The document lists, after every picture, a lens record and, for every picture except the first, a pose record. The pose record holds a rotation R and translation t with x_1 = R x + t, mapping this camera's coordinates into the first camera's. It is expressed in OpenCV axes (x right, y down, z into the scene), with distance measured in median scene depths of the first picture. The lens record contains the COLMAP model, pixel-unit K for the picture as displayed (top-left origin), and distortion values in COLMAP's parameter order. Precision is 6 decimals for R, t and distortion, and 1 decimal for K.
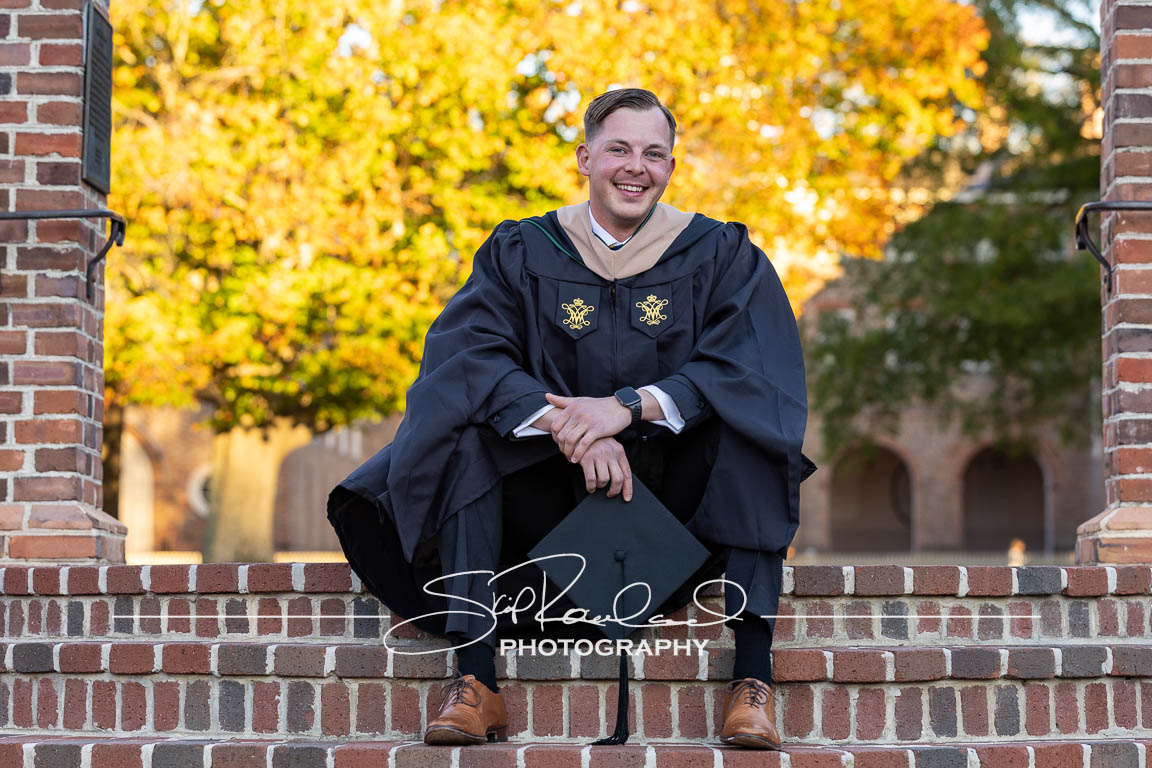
lens RADIAL K [[3605.1, 0, 576.0], [0, 3605.1, 384.0], [0, 0, 1]] dist [0.071816, -1.508390]
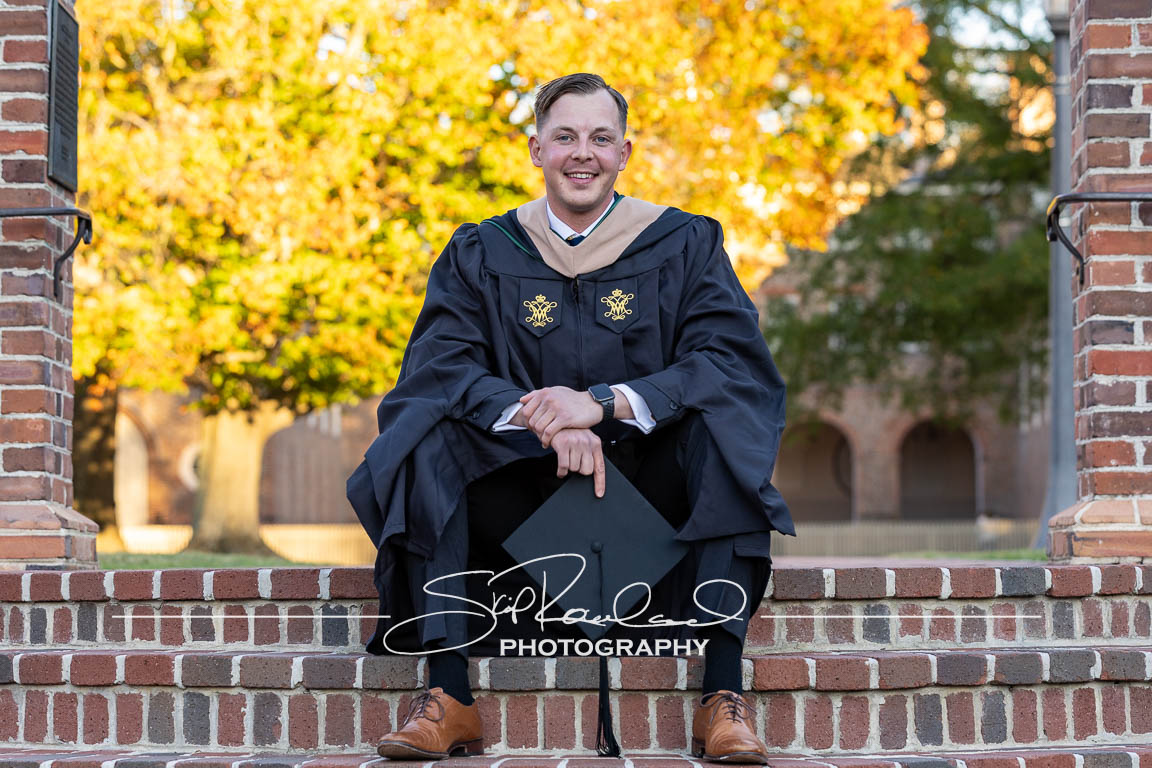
lens RADIAL K [[2853.0, 0, 576.0], [0, 2853.0, 384.0], [0, 0, 1]] dist [0.087359, -0.178483]
pose [[0.999857, -0.007210, 0.015300, -0.004024], [0.006968, 0.999852, 0.015752, -0.011355], [-0.015411, -0.015643, 0.999759, 0.213531]]
